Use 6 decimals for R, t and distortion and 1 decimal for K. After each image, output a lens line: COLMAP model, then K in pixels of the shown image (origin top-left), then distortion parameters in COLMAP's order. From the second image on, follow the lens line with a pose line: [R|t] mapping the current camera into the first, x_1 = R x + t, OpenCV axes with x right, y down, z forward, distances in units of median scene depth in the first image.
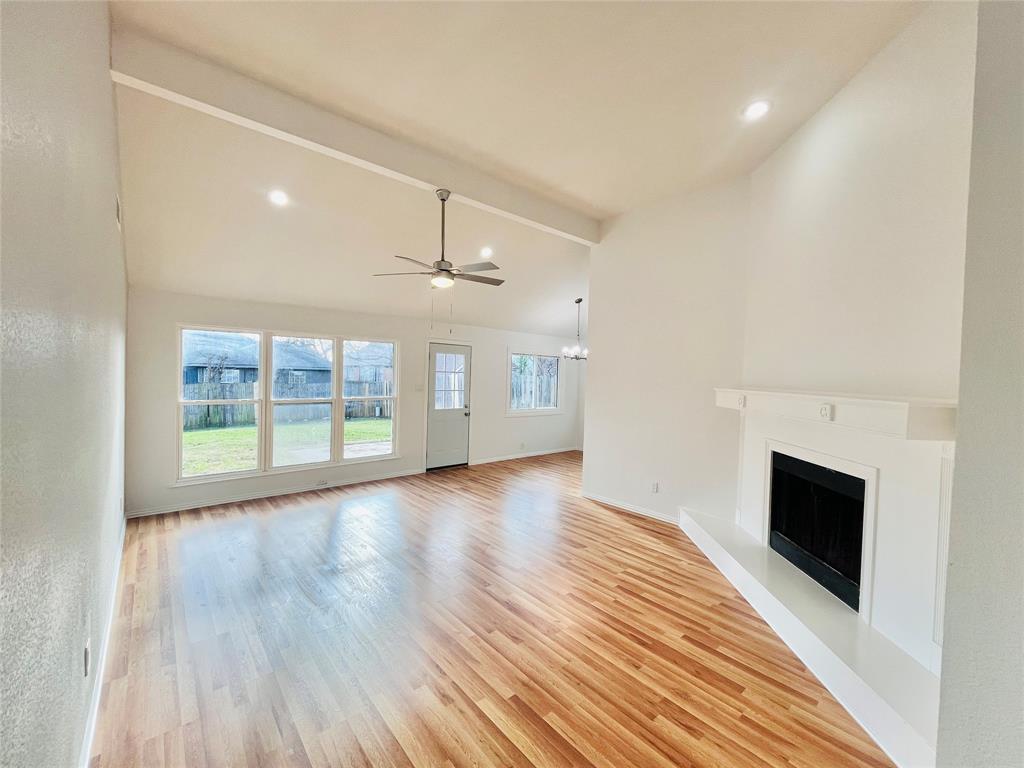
lens RADIAL K [[413.5, 0, 511.4], [0, 413.5, 382.0], [0, 0, 1]] dist [-0.002636, 0.000222]
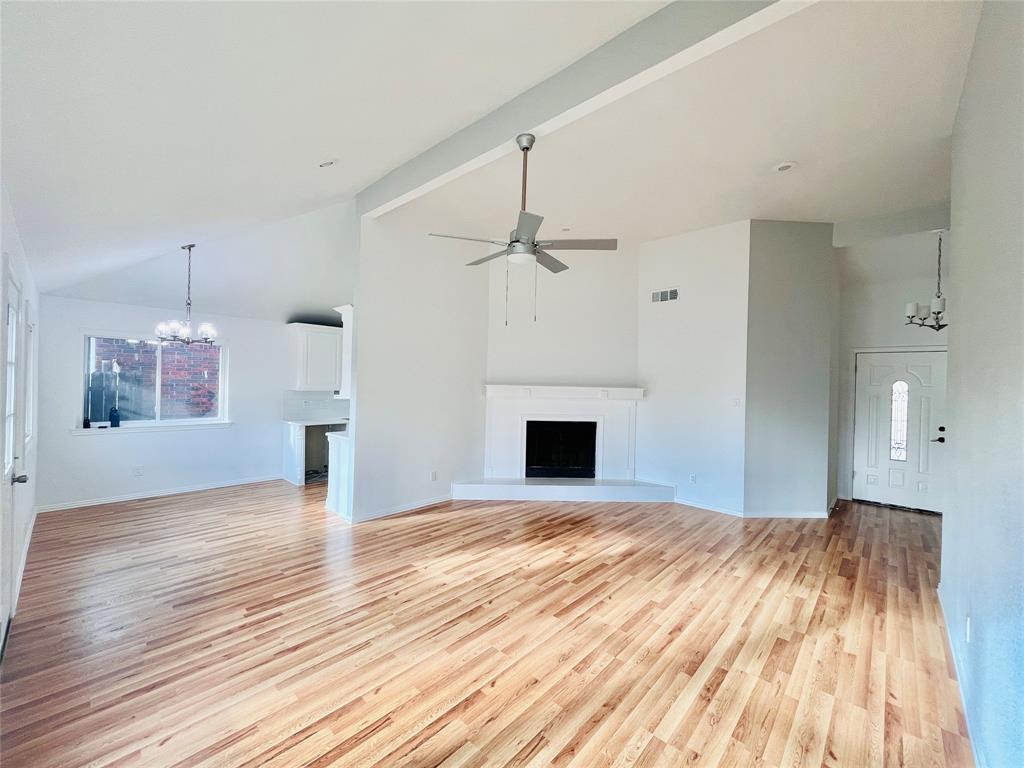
lens RADIAL K [[413.5, 0, 511.4], [0, 413.5, 382.0], [0, 0, 1]] dist [-0.002636, 0.000222]
pose [[-0.106096, -0.032091, 0.993838, -1.006441], [-0.007729, 0.999476, 0.031448, -0.043119], [-0.994326, -0.004345, -0.106288, 1.202291]]
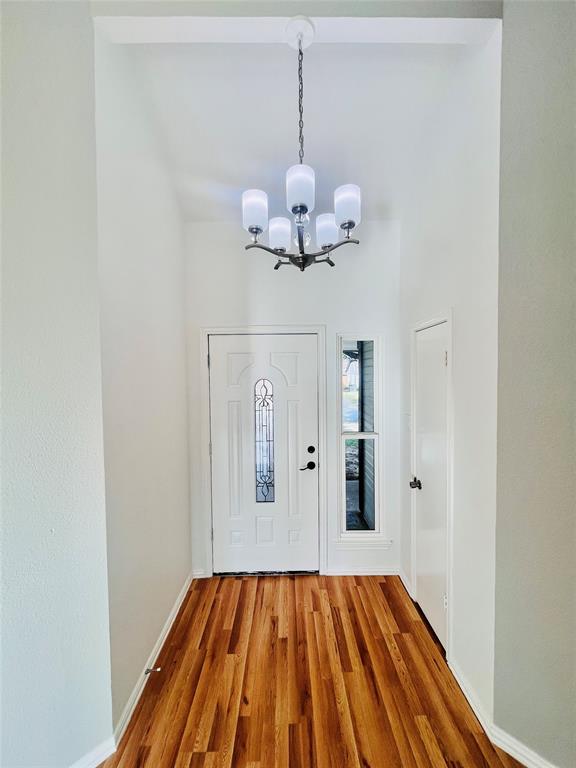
lens RADIAL K [[310.1, 0, 289.5], [0, 310.1, 383.1], [0, 0, 1]] dist [-0.002636, 0.000222]
pose [[-0.760805, -0.031005, 0.648240, -0.161661], [0.003839, 0.998626, 0.052269, -0.041291], [-0.648969, 0.042255, -0.759640, 0.123761]]
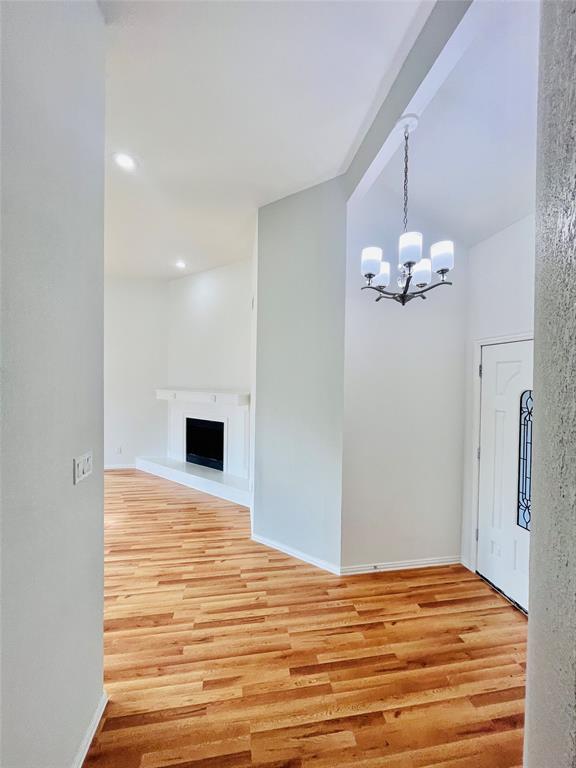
lens RADIAL K [[310.1, 0, 289.5], [0, 310.1, 383.1], [0, 0, 1]] dist [-0.002636, 0.000222]
pose [[0.521852, -0.034303, 0.852346, -0.457813], [0.015537, 0.999408, 0.030709, -0.055650], [-0.852894, -0.002783, 0.522076, -0.309815]]
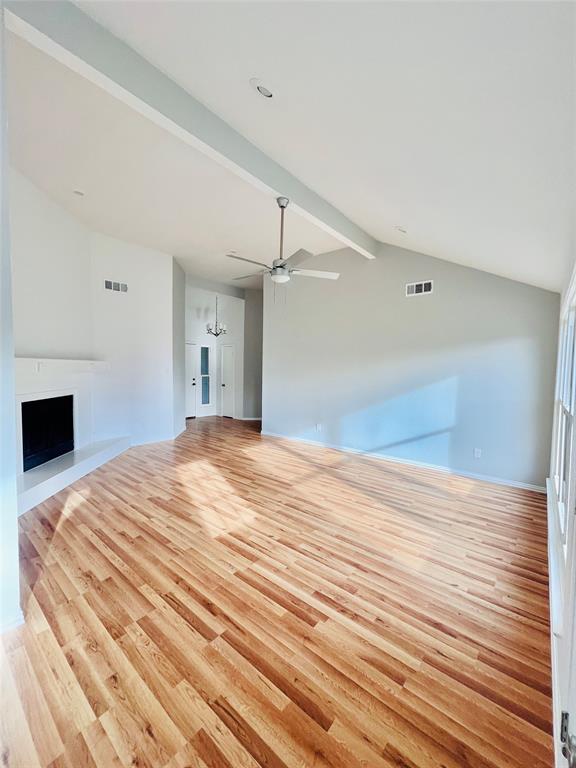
lens RADIAL K [[310.1, 0, 289.5], [0, 310.1, 383.1], [0, 0, 1]] dist [-0.002636, 0.000222]
pose [[-0.985537, -0.035762, -0.165642, -0.062490], [-0.046891, 0.996862, 0.063771, -0.003728], [0.162842, 0.070616, -0.984122, 2.065344]]
